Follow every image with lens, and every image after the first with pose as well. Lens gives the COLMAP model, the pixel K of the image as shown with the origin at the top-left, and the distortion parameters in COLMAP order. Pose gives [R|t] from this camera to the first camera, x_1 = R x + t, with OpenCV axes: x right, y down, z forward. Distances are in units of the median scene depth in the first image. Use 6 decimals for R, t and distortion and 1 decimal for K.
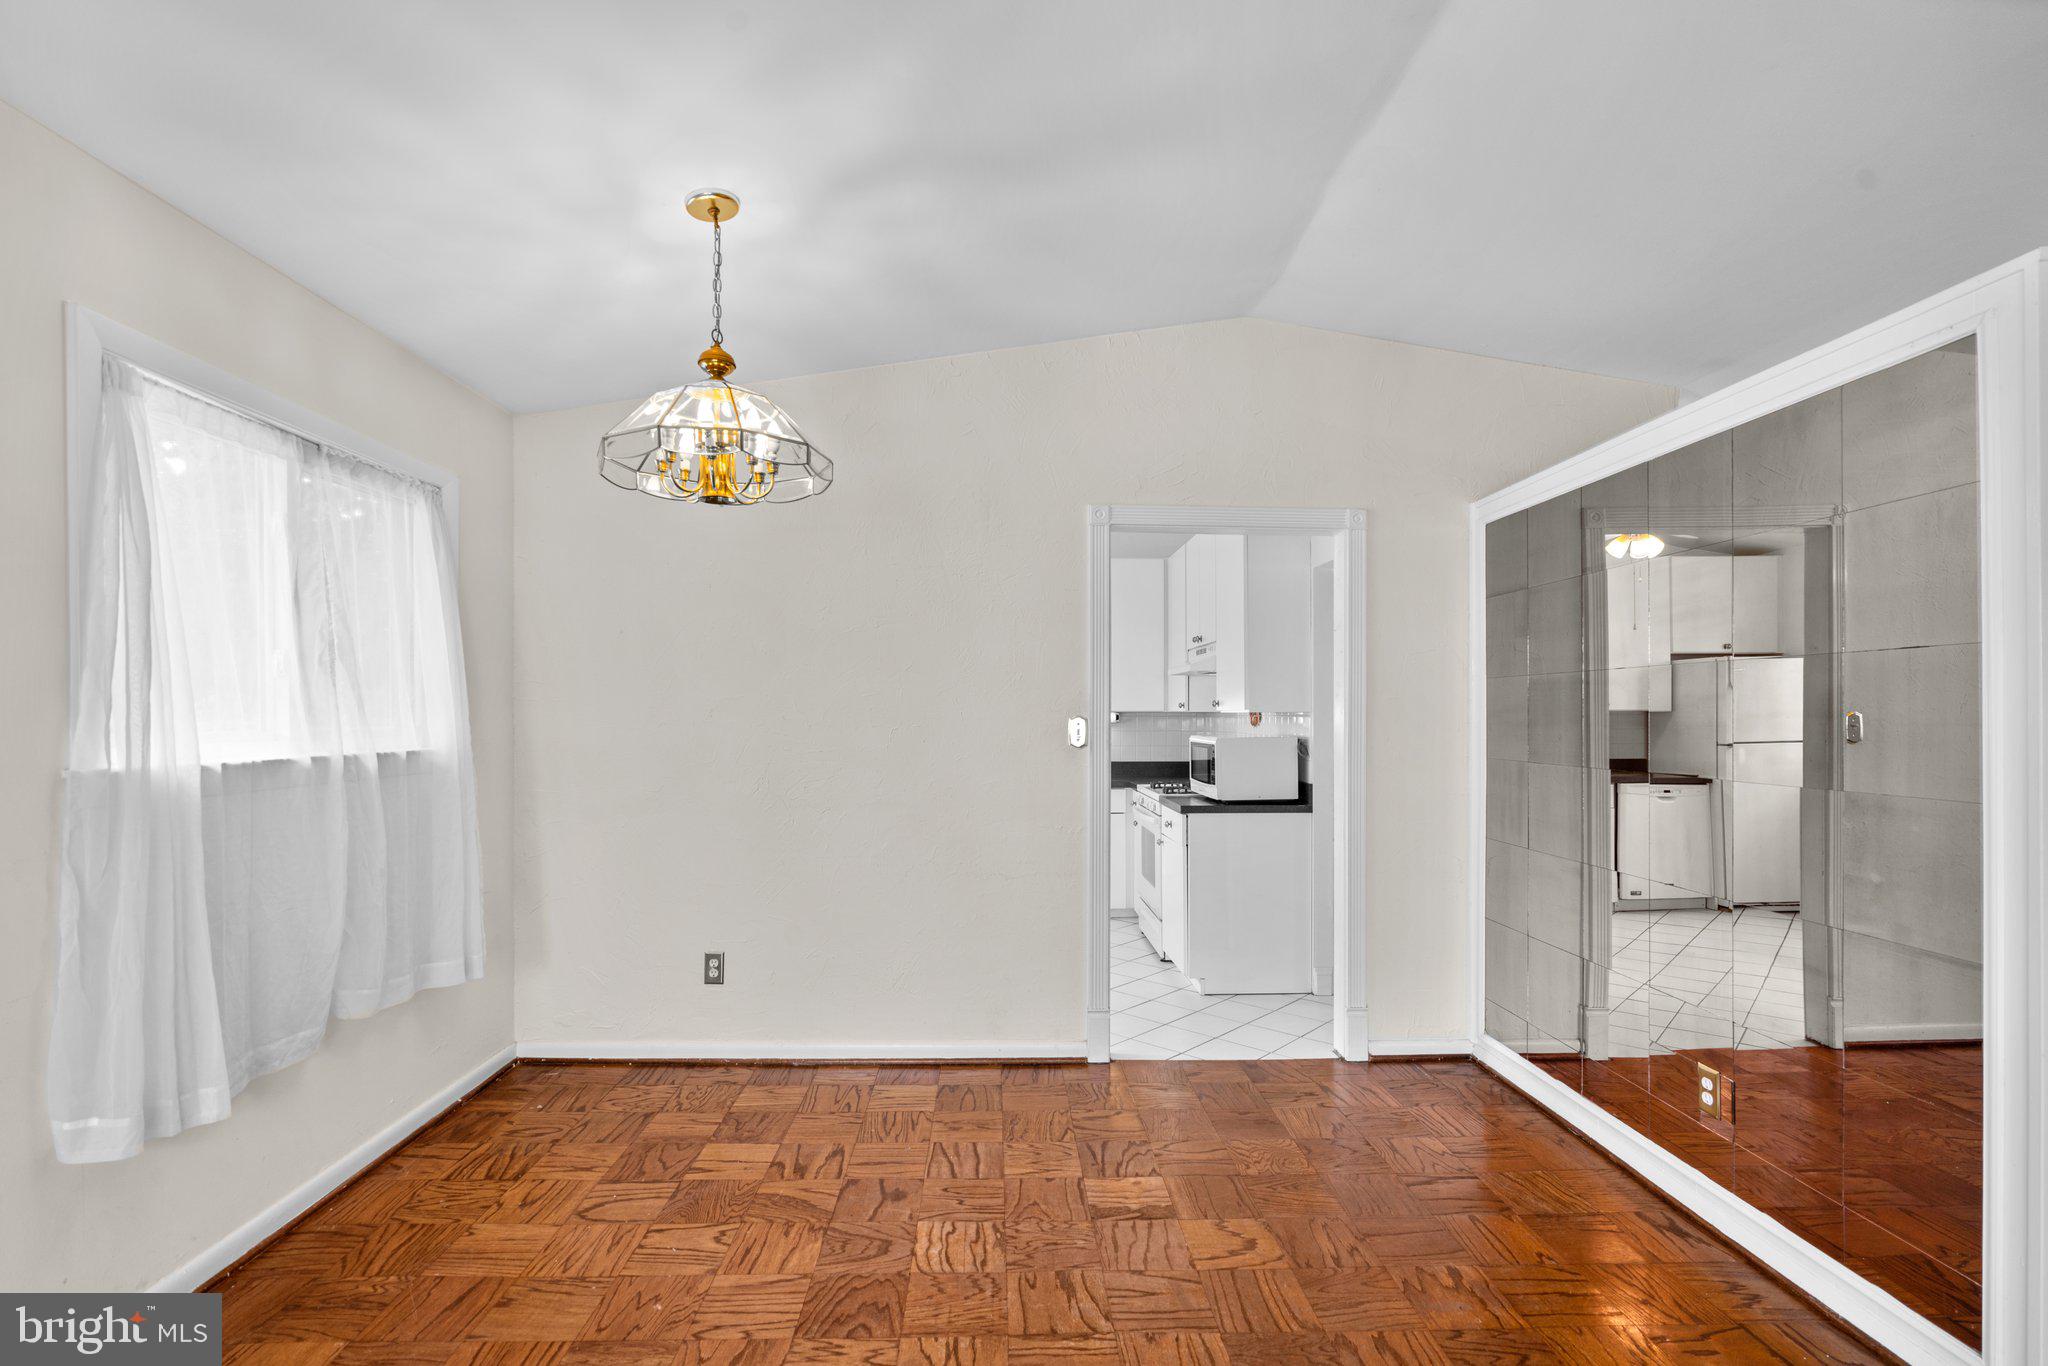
lens RADIAL K [[928.3, 0, 1019.3], [0, 928.3, 719.6], [0, 0, 1]] dist [-0.004364, 0.000516]
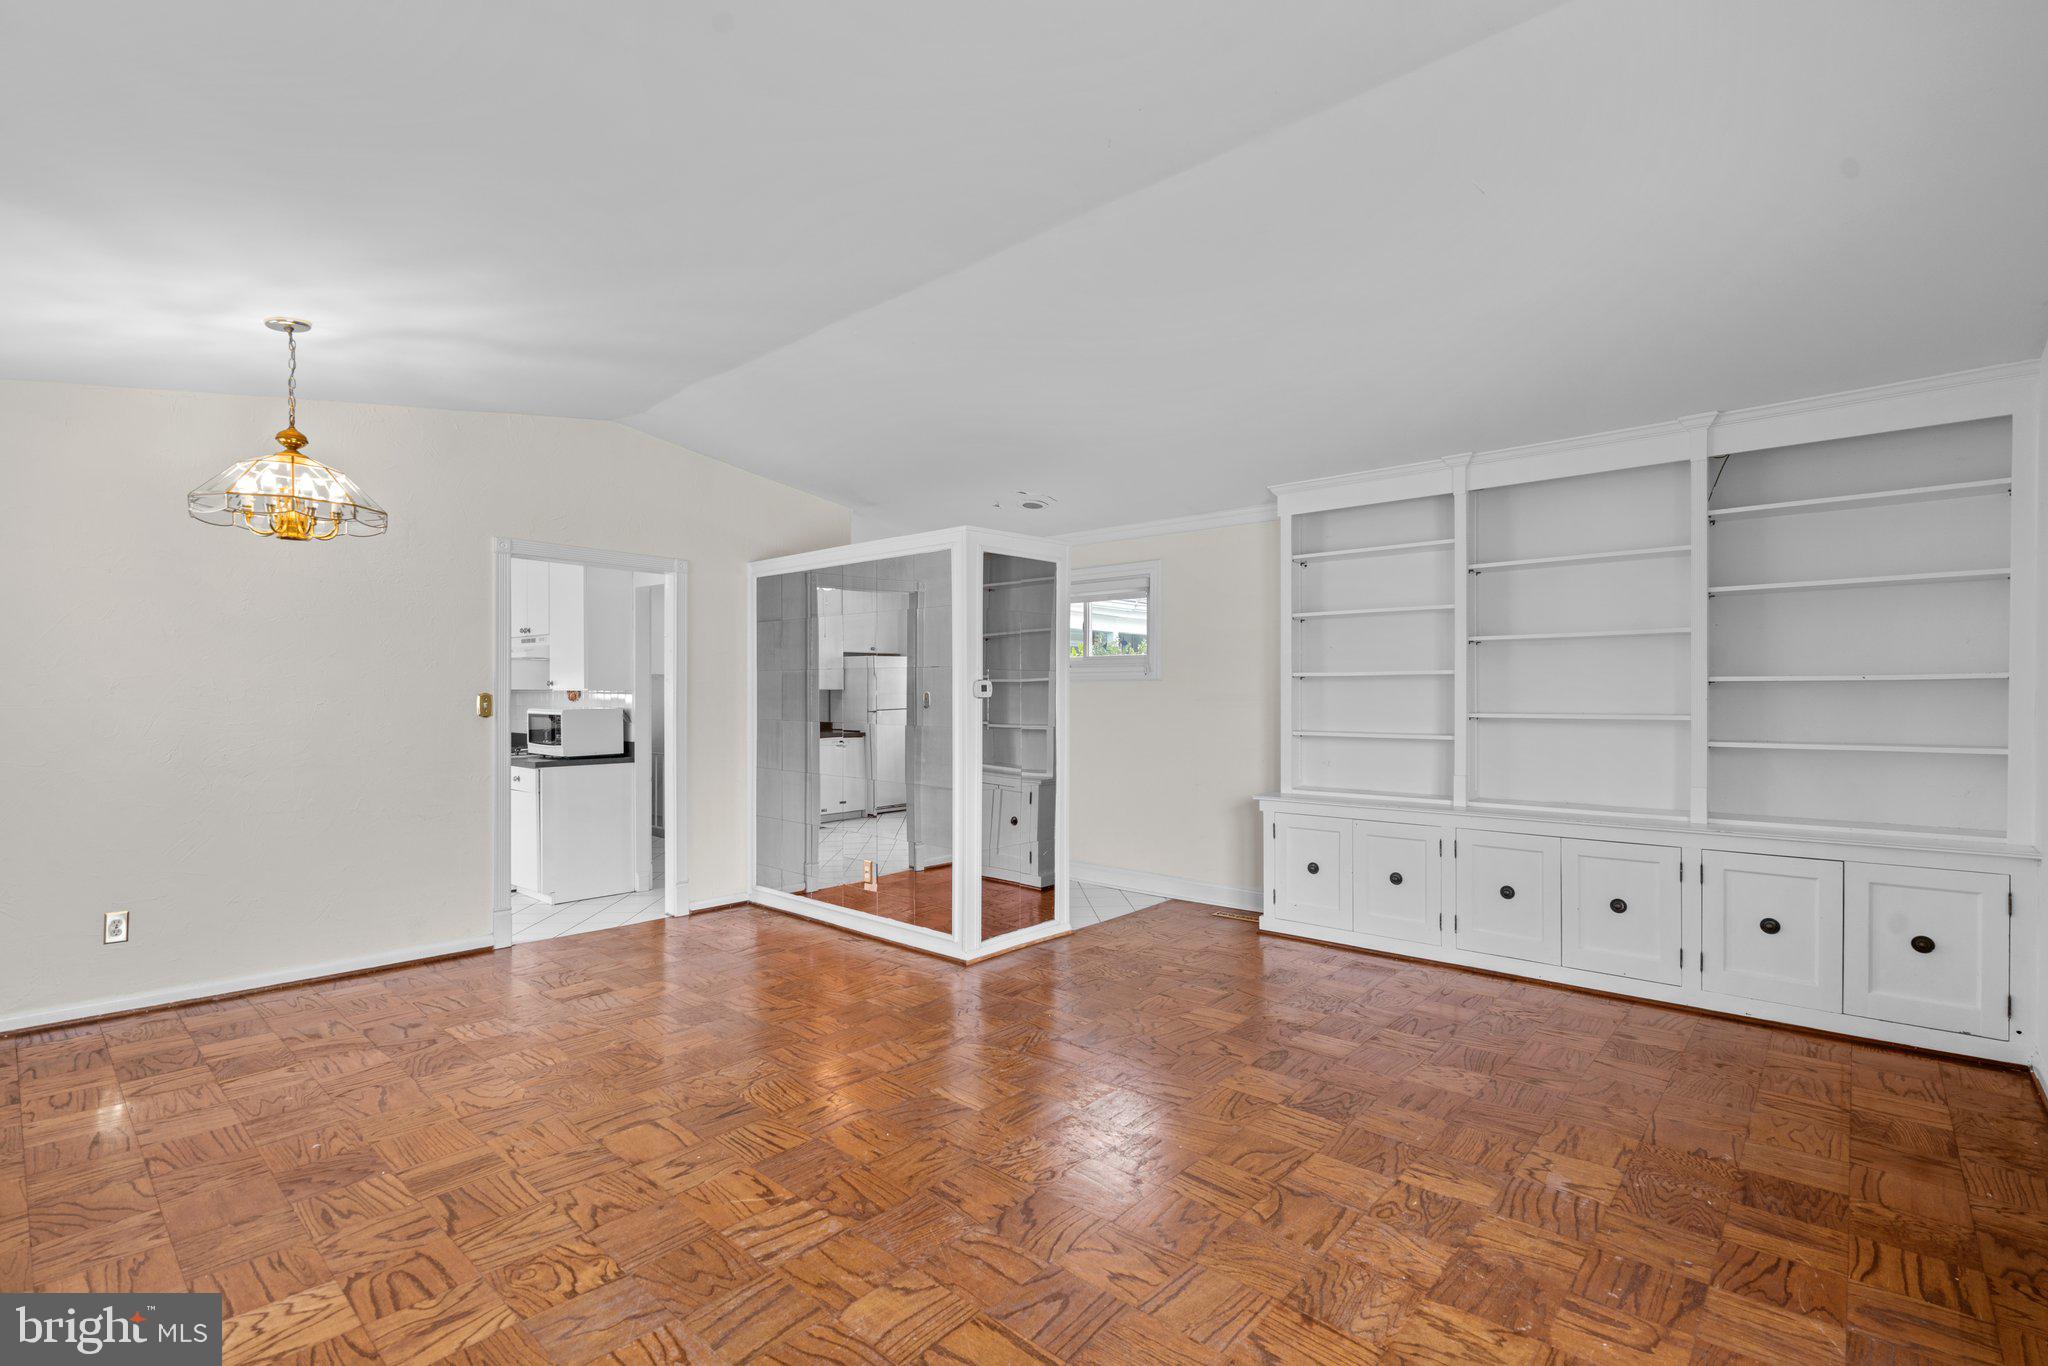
lens RADIAL K [[937.2, 0, 1022.2], [0, 937.2, 698.4], [0, 0, 1]] dist [-0.008934, -0.000166]
pose [[0.687836, -0.002494, 0.725862, -0.419399], [0.000762, 0.999996, 0.002713, 0.000735], [-0.725866, -0.001313, 0.687835, -0.539309]]
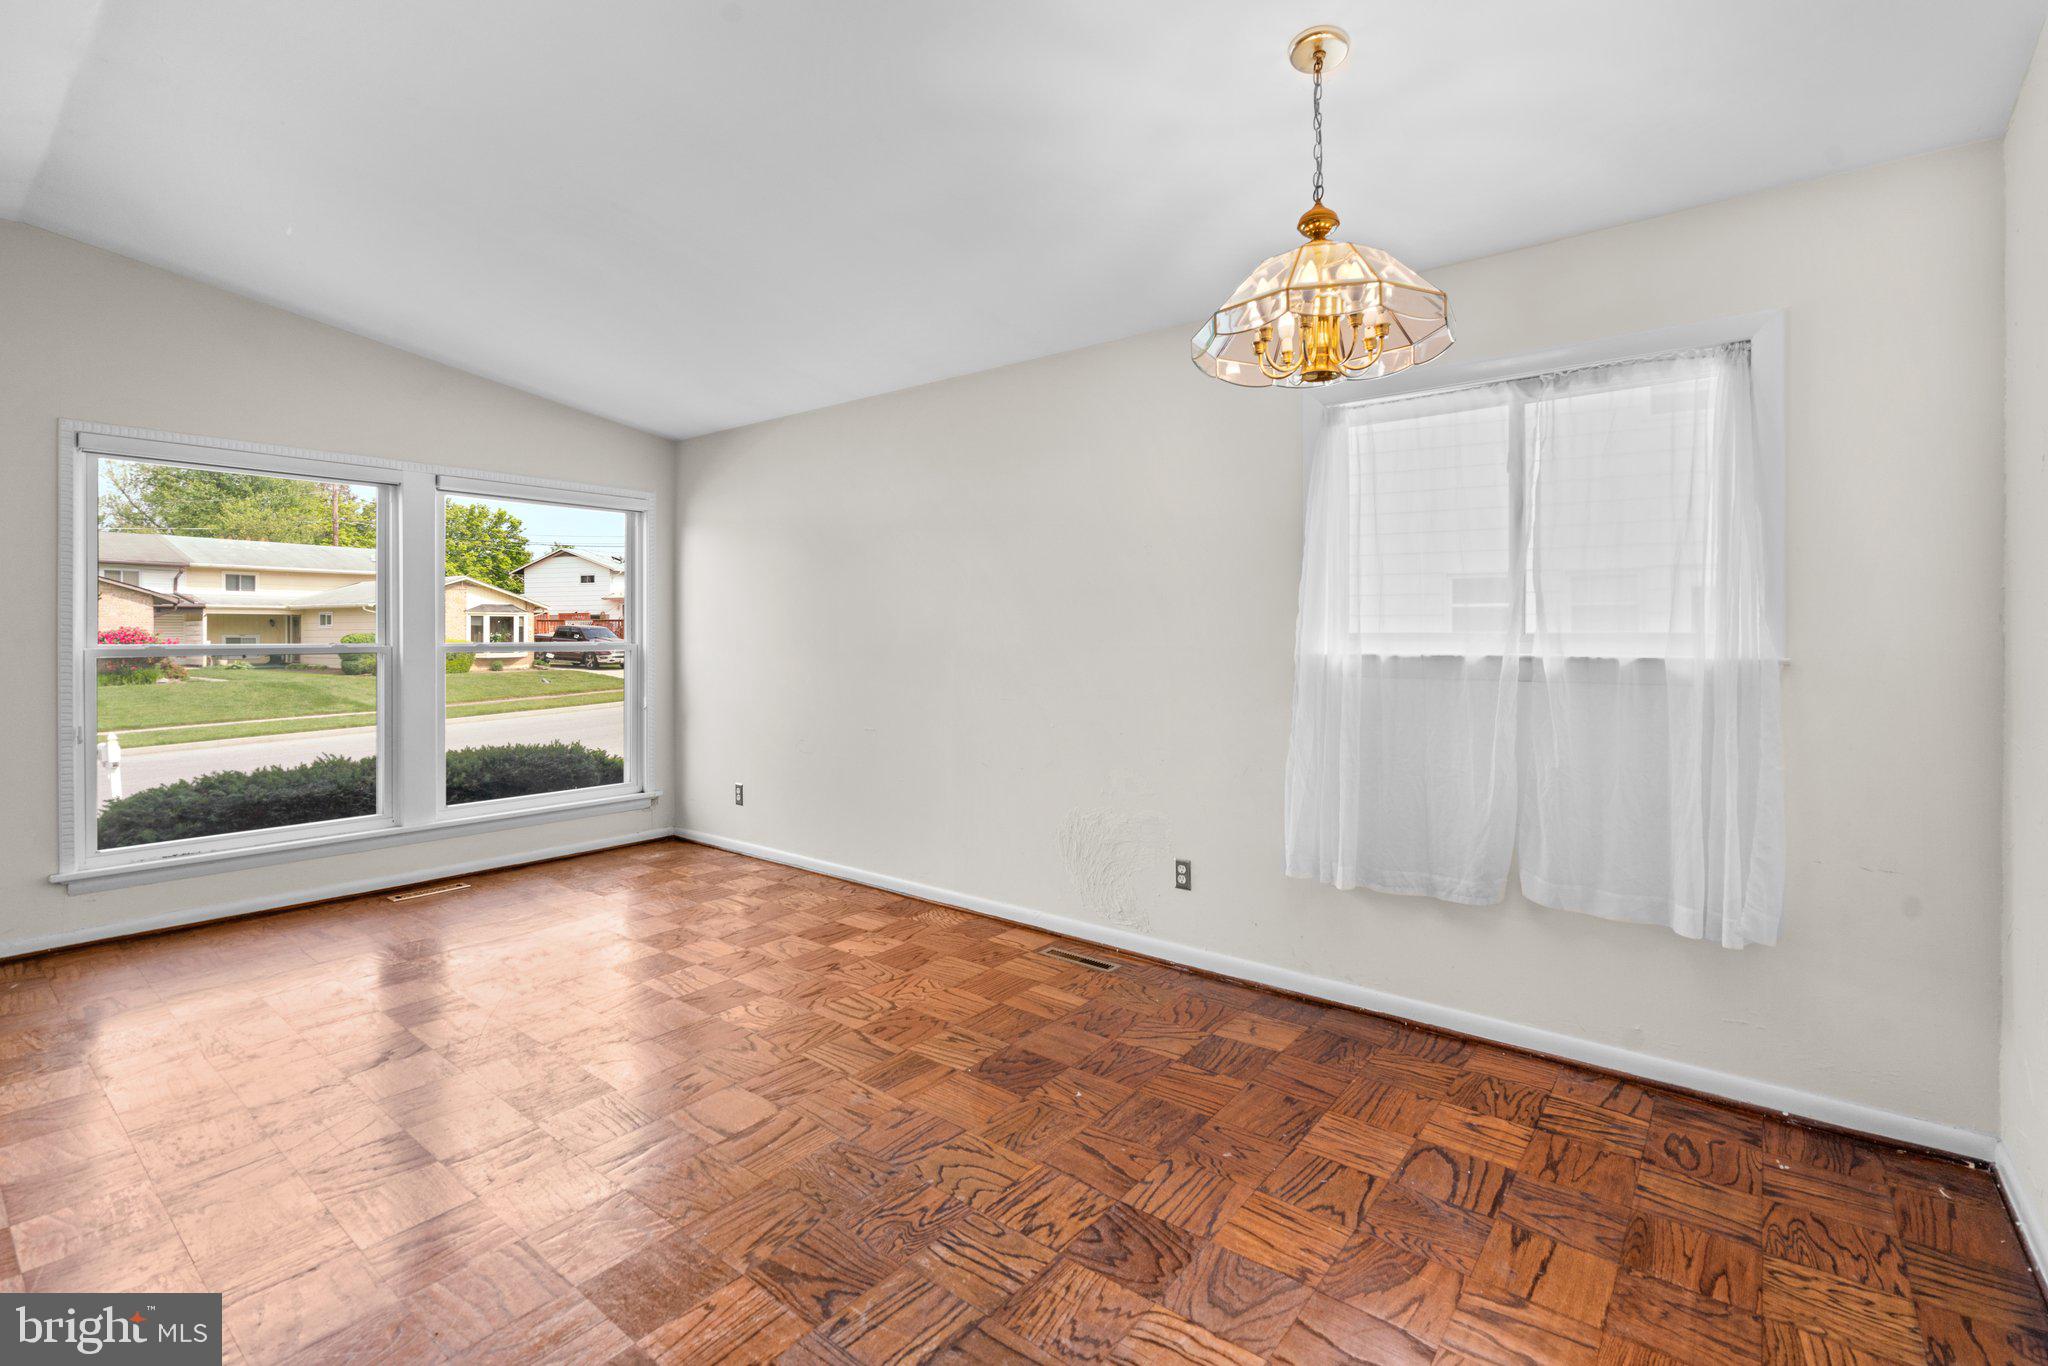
lens RADIAL K [[934.0, 0, 1005.7], [0, 934.0, 634.6], [0, 0, 1]] dist [-0.000192, 0.000361]
pose [[-0.653259, 0.005359, -0.757116, 0.396211], [-0.001105, 0.999967, 0.008031, 0.003769], [0.757134, 0.006083, -0.653231, 0.971560]]
